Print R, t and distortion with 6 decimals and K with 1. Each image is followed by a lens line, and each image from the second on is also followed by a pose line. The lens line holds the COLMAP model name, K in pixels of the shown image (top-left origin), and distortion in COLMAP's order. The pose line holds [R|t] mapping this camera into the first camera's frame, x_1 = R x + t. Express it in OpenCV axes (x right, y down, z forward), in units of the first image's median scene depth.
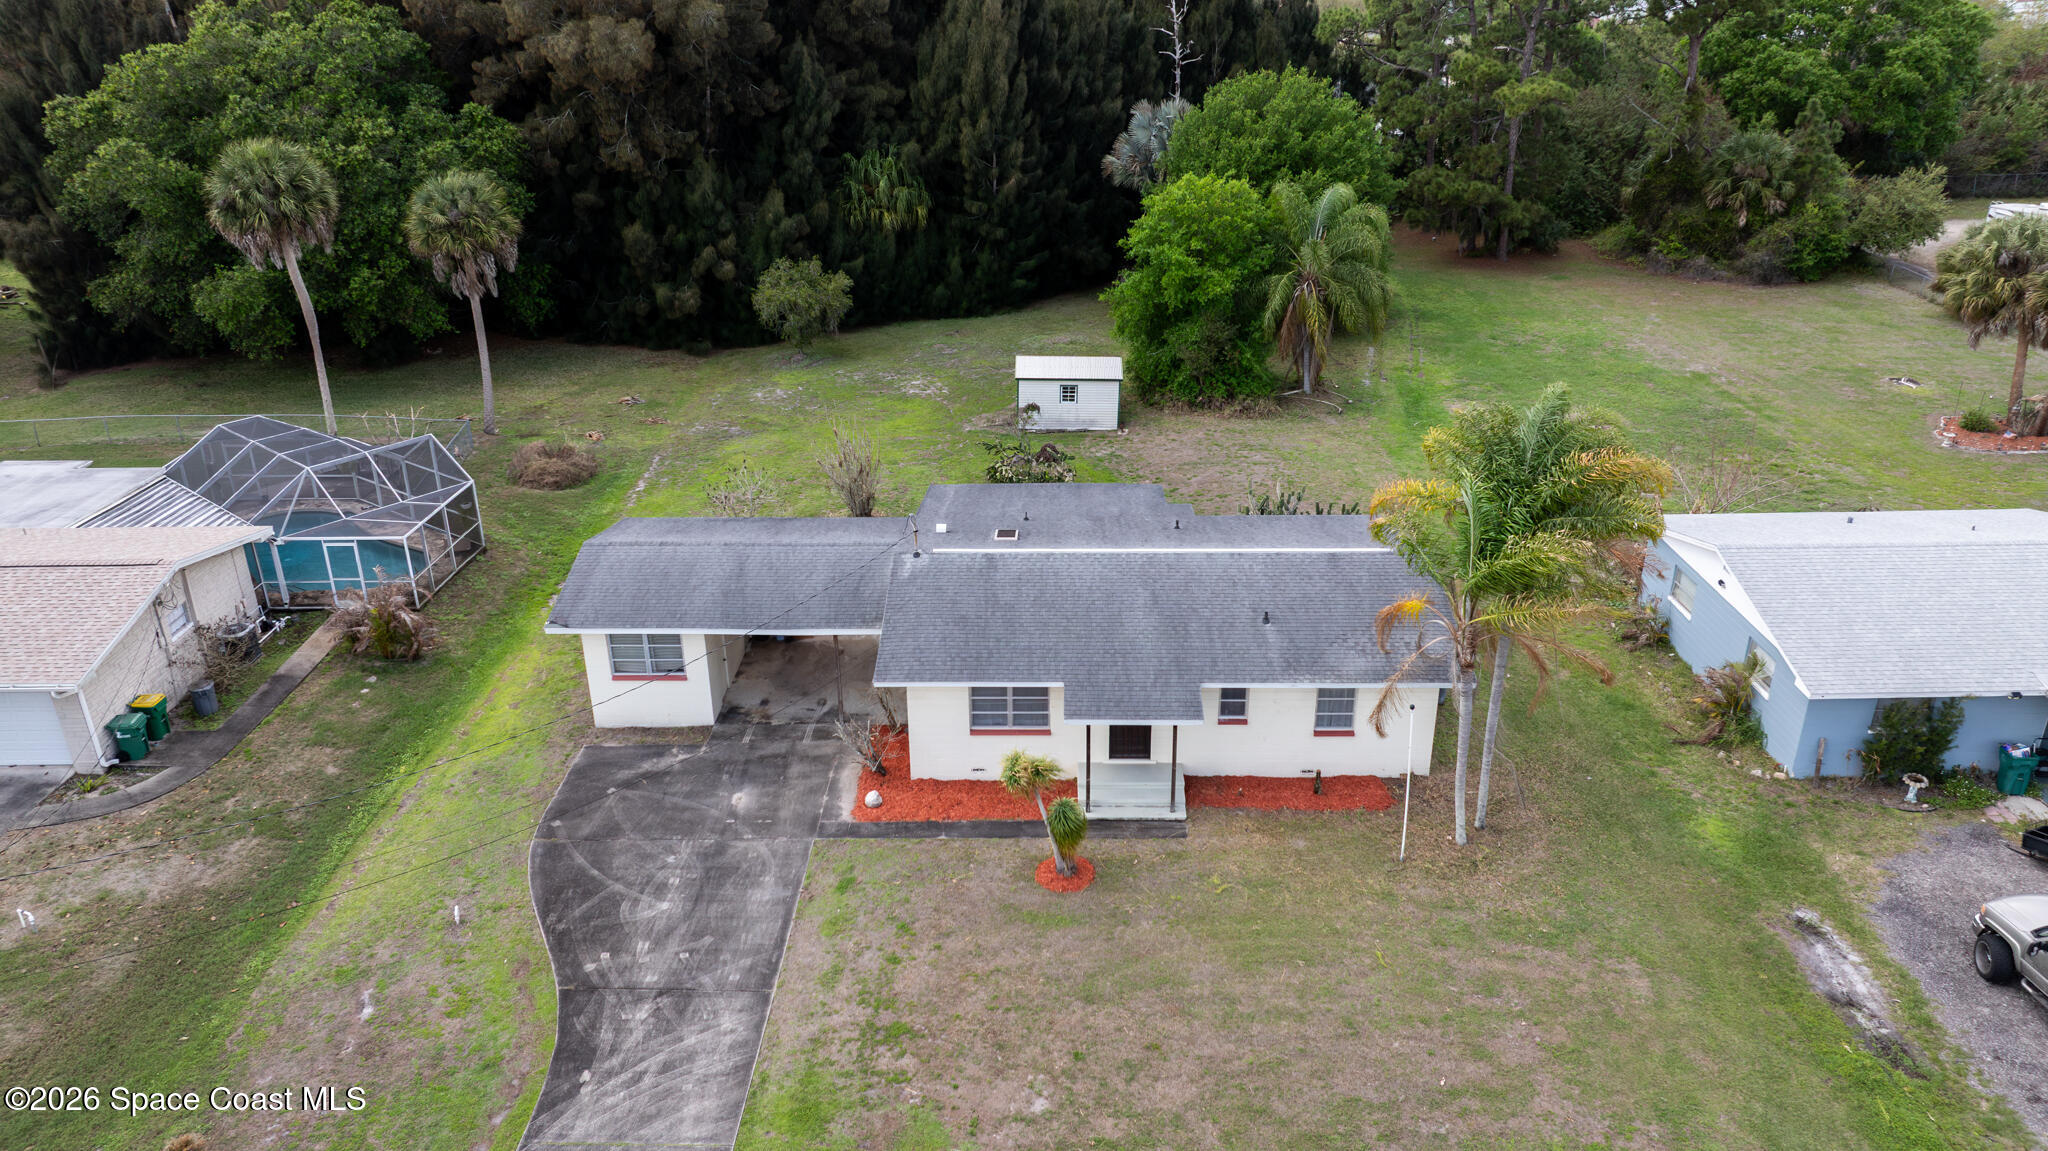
lens RADIAL K [[1449.2, 0, 1008.9], [0, 1449.2, 577.2], [0, 0, 1]] dist [-0.034148, 0.029267]
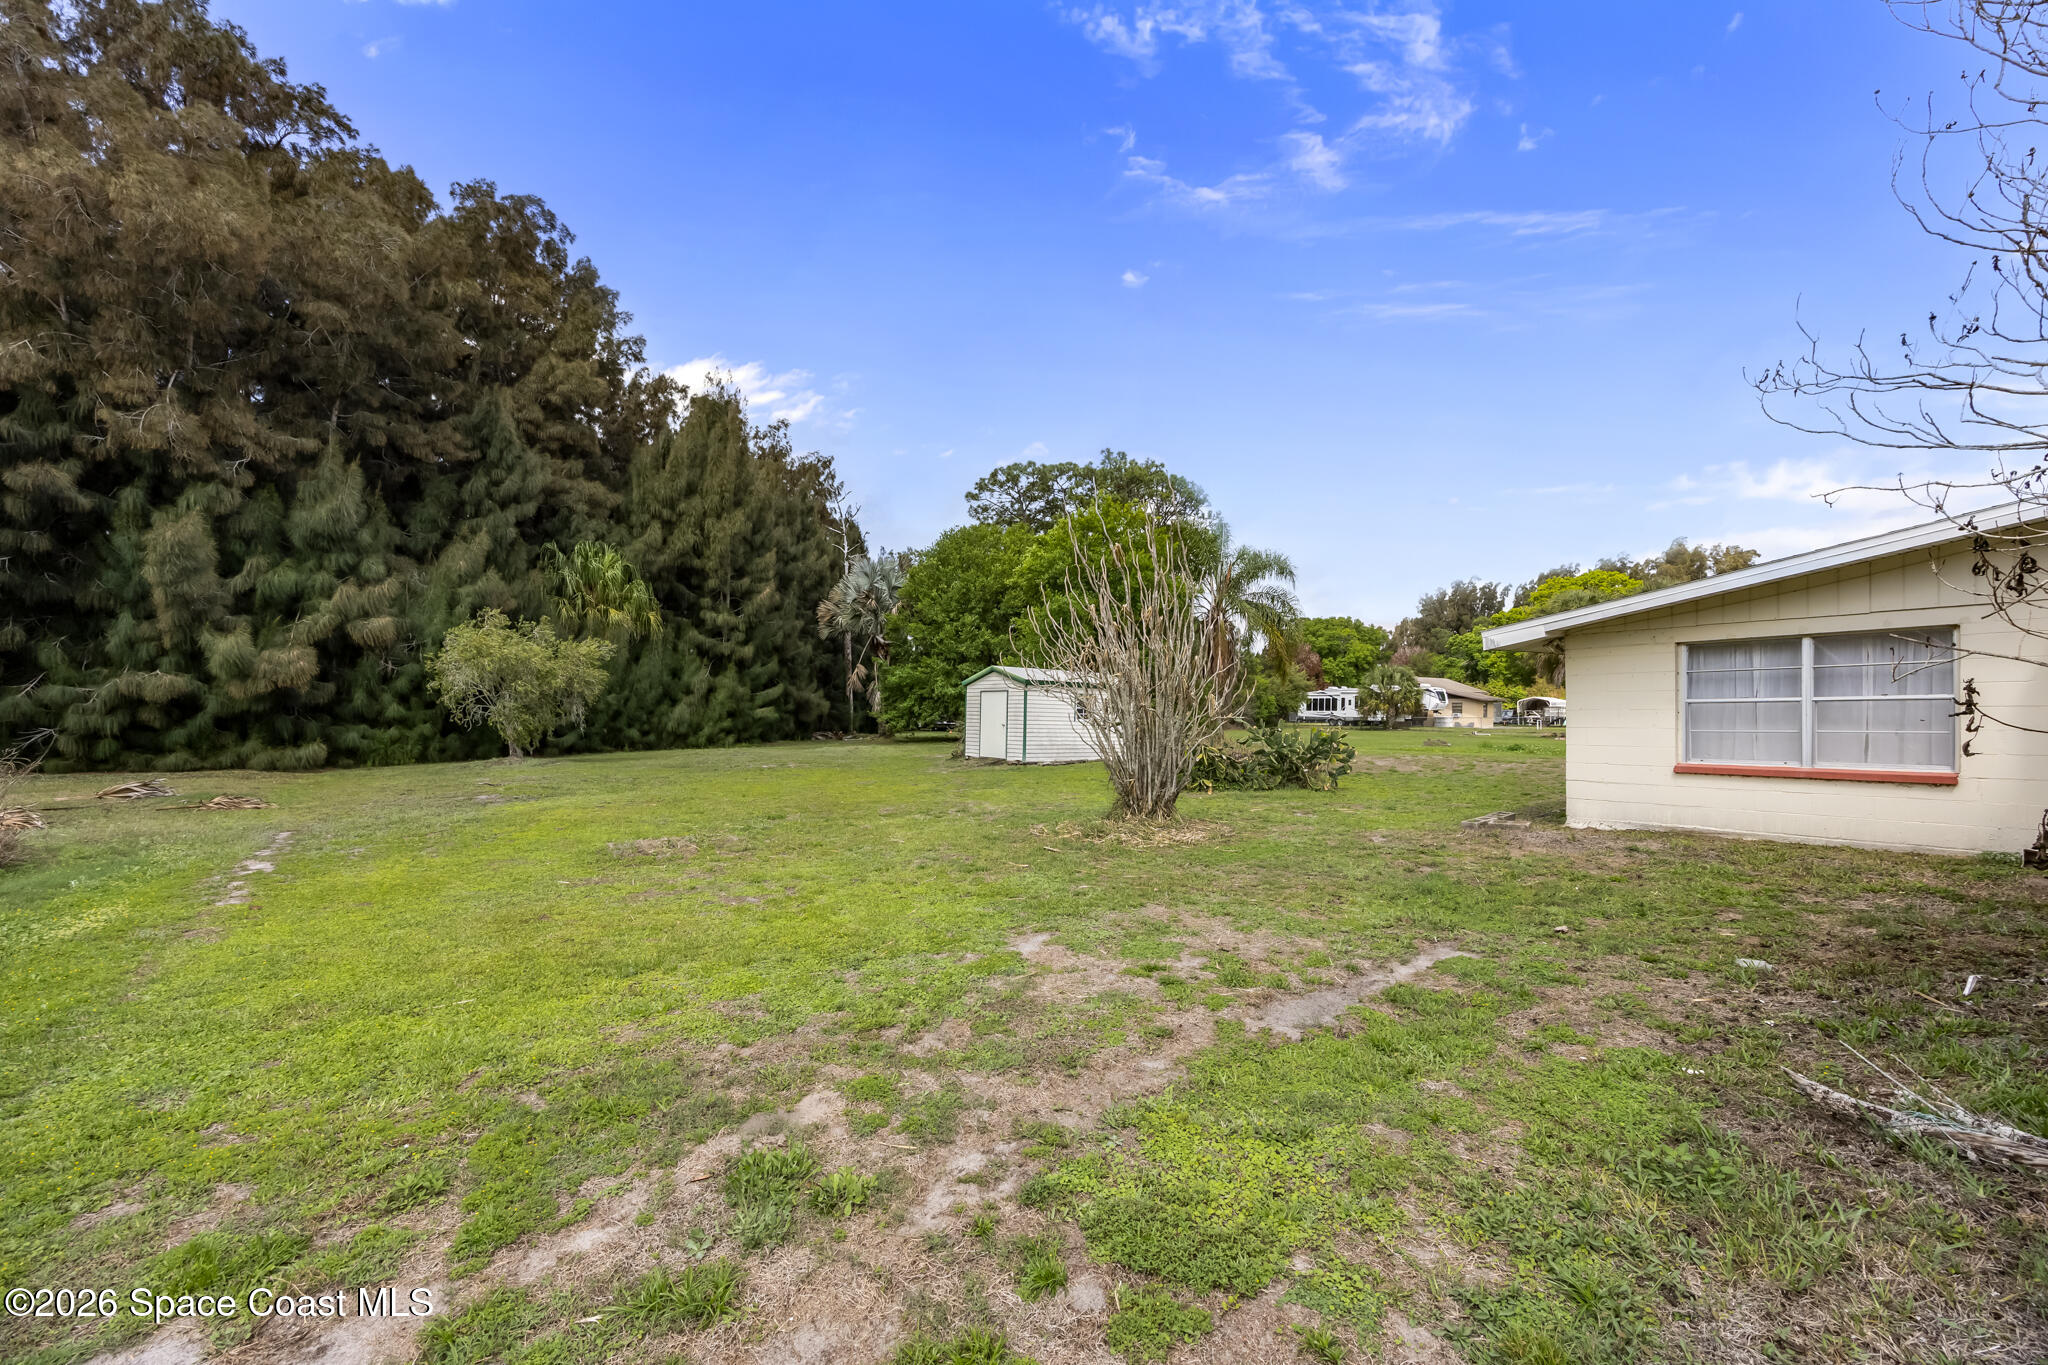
lens RADIAL K [[799.7, 0, 1024.5], [0, 799.7, 699.2], [0, 0, 1]] dist [-0.003271, 0.000438]
pose [[0.793623, 0.020847, 0.608052, -0.218122], [0.241270, 0.906686, -0.345989, -0.003444], [-0.558526, 0.421290, 0.714538, 0.743530]]
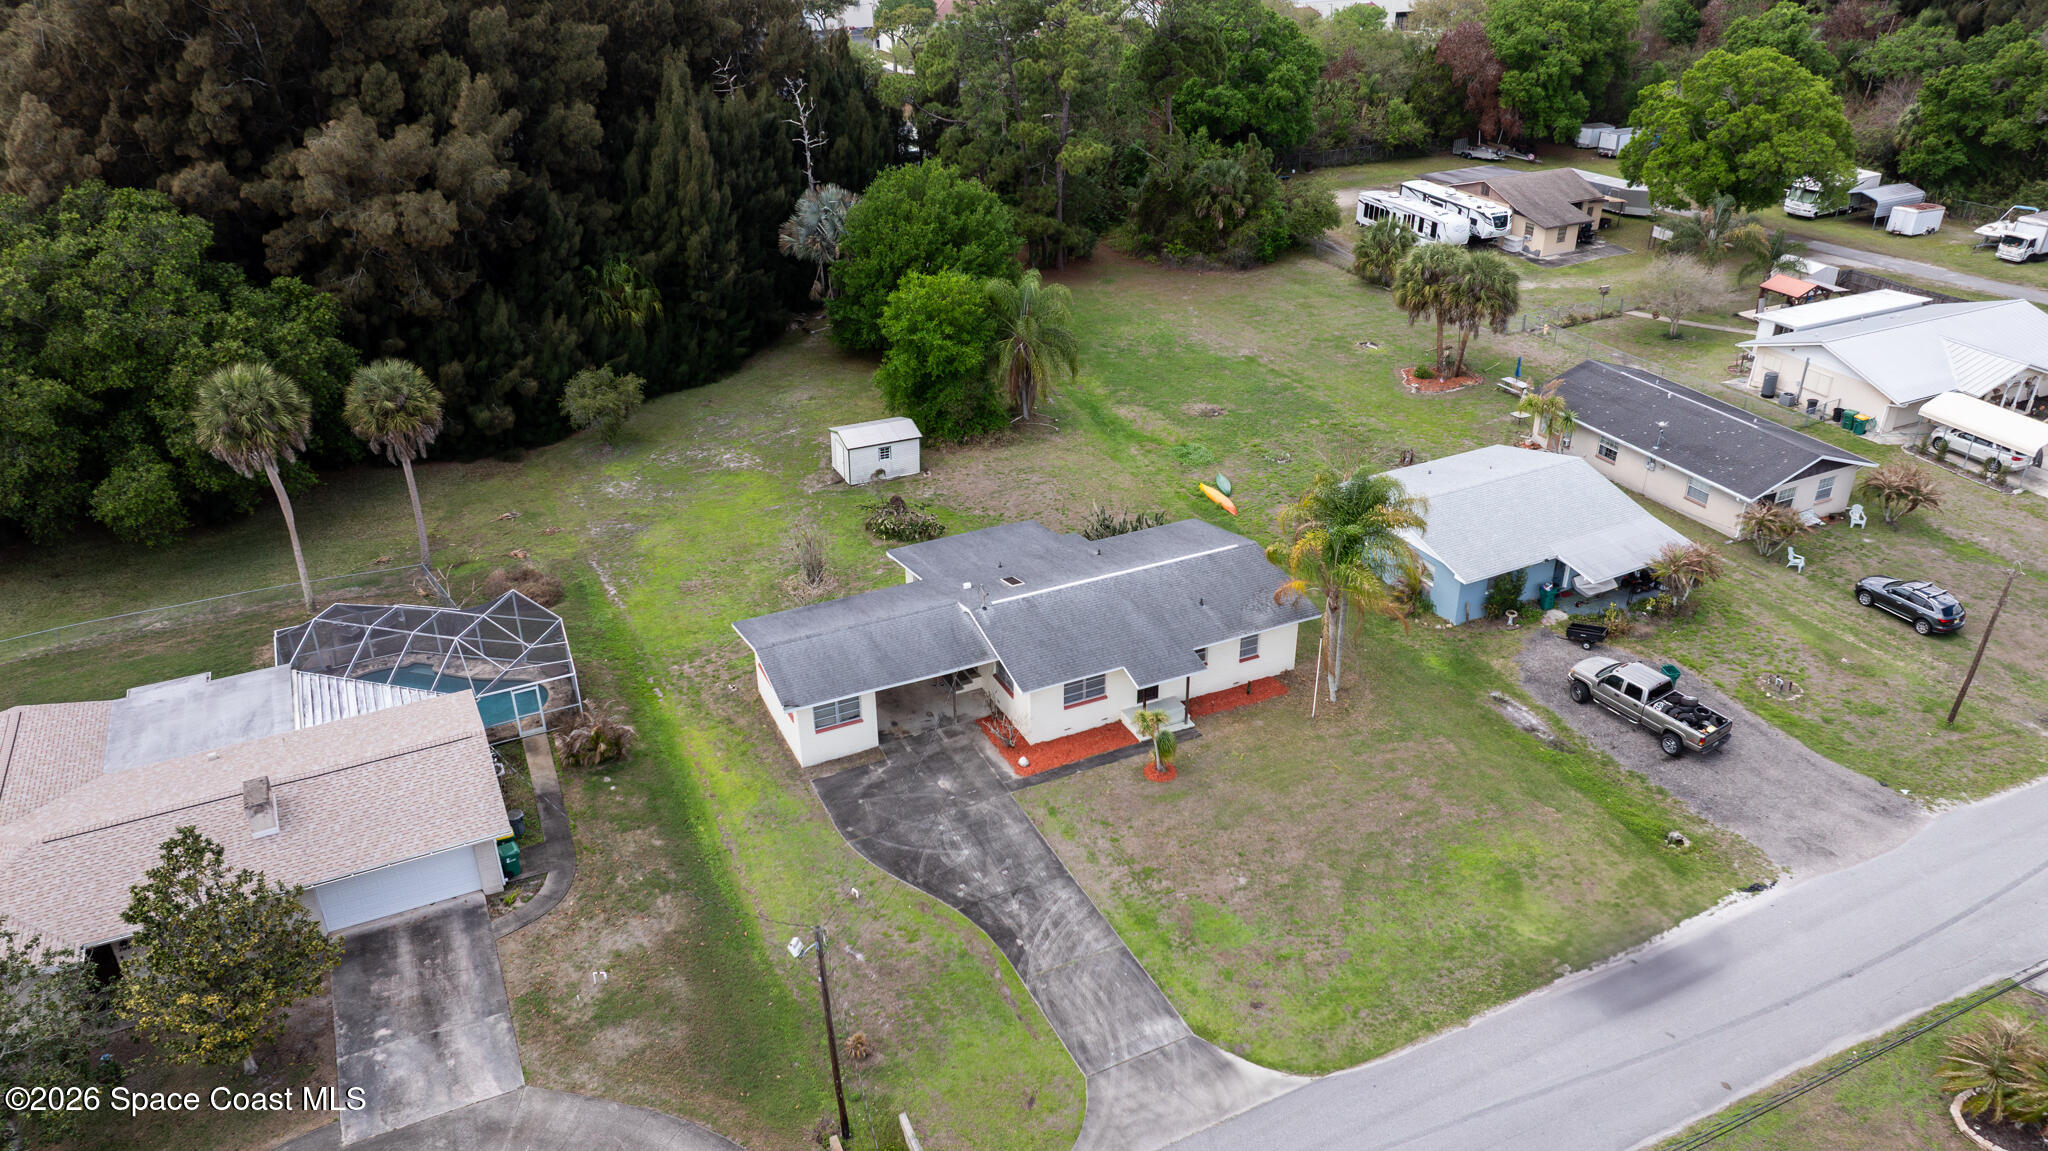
lens RADIAL K [[1449.2, 0, 1033.8], [0, 1449.2, 567.6], [0, 0, 1]] dist [-0.034148, 0.029267]
pose [[0.893066, -0.204681, 0.400674, -0.395412], [0.183562, 0.978799, 0.090868, -0.119269], [-0.410778, -0.007603, 0.911704, -0.285319]]
